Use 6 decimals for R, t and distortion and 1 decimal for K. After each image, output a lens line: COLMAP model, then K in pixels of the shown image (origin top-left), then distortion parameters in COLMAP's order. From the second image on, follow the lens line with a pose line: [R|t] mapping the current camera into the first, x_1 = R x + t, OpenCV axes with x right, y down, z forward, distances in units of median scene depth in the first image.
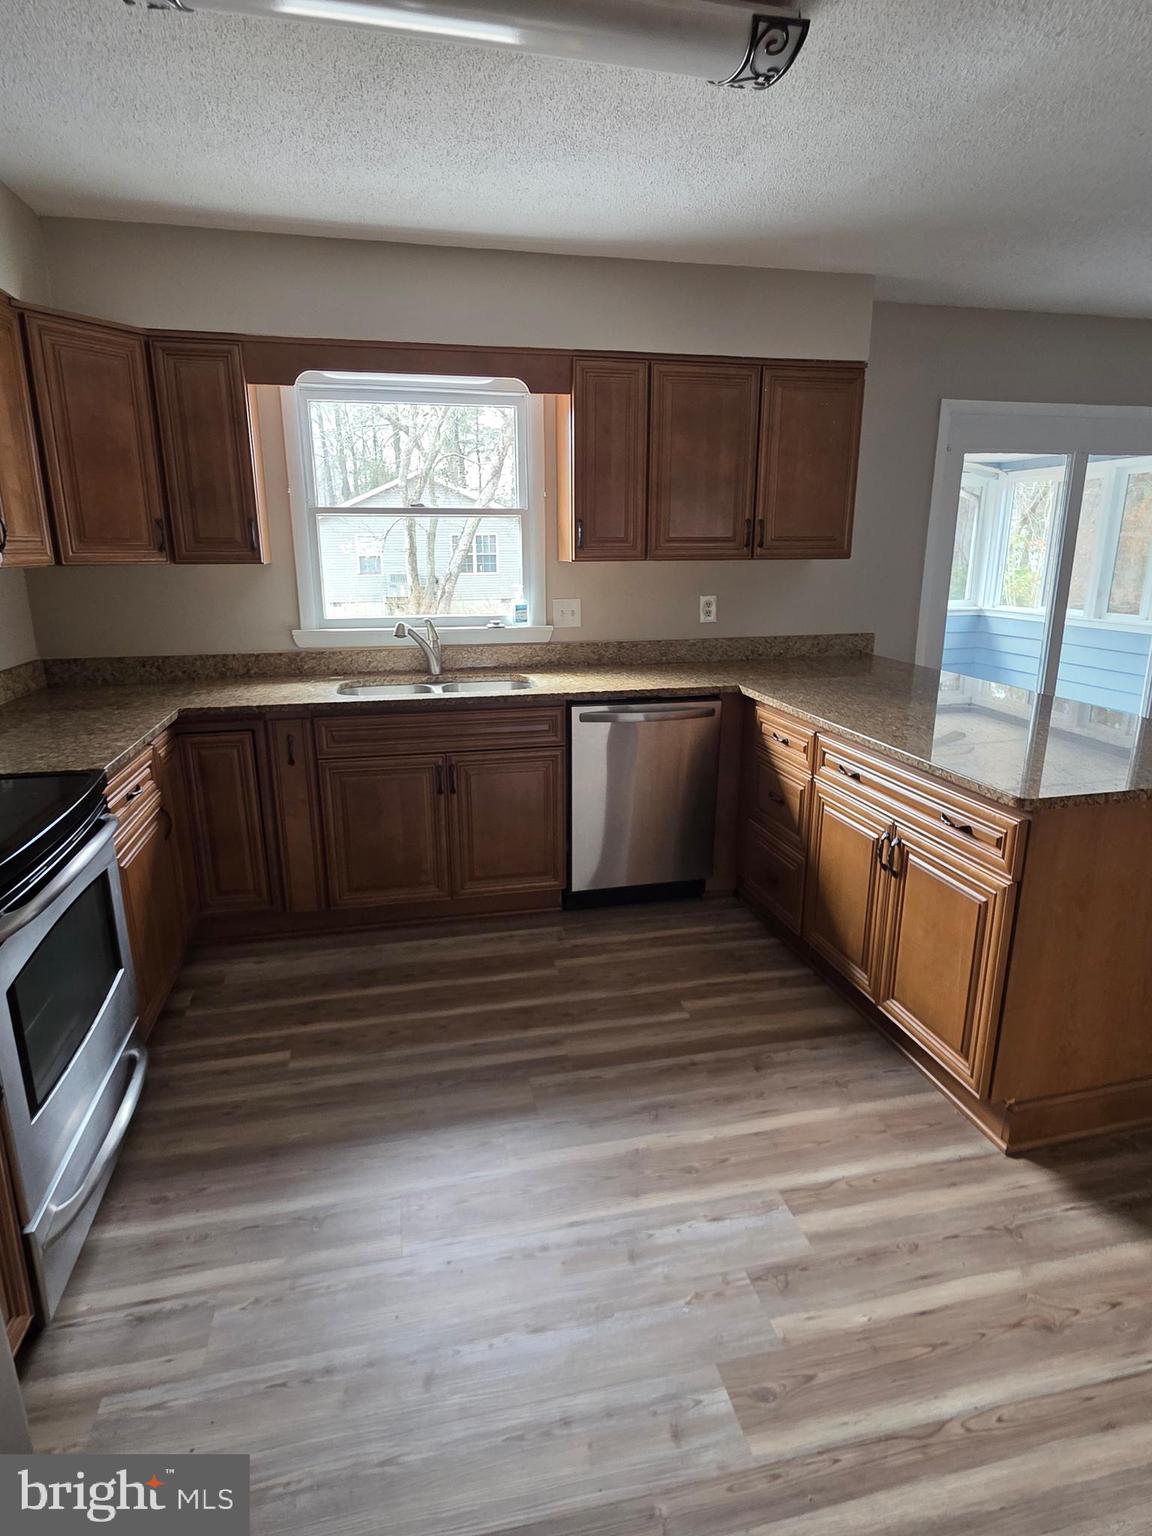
lens RADIAL K [[829.3, 0, 577.5], [0, 829.3, 777.5], [0, 0, 1]] dist [-0.001829, 0.000269]
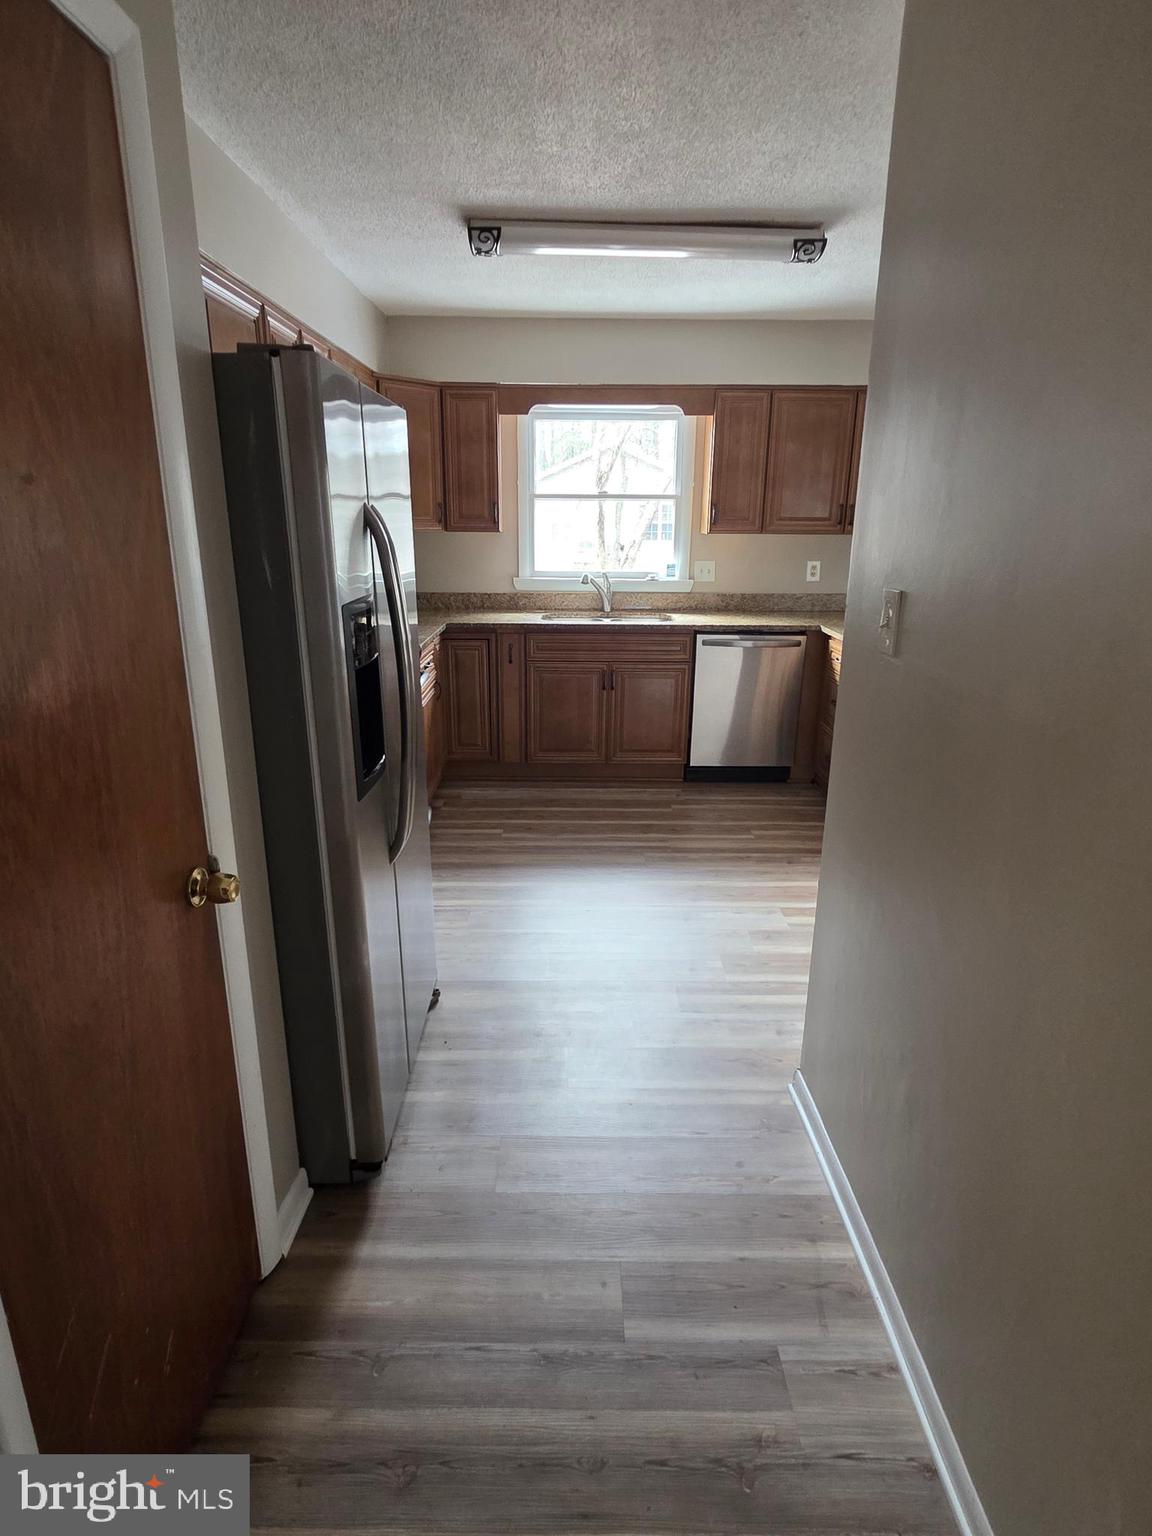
lens RADIAL K [[829.3, 0, 574.6], [0, 829.3, 775.3], [0, 0, 1]] dist [-0.001829, 0.000269]
pose [[0.975595, 0.074919, -0.206399, 0.101531], [-0.068025, 0.996869, 0.040312, 0.115608], [0.208773, -0.025288, 0.977637, -0.468008]]
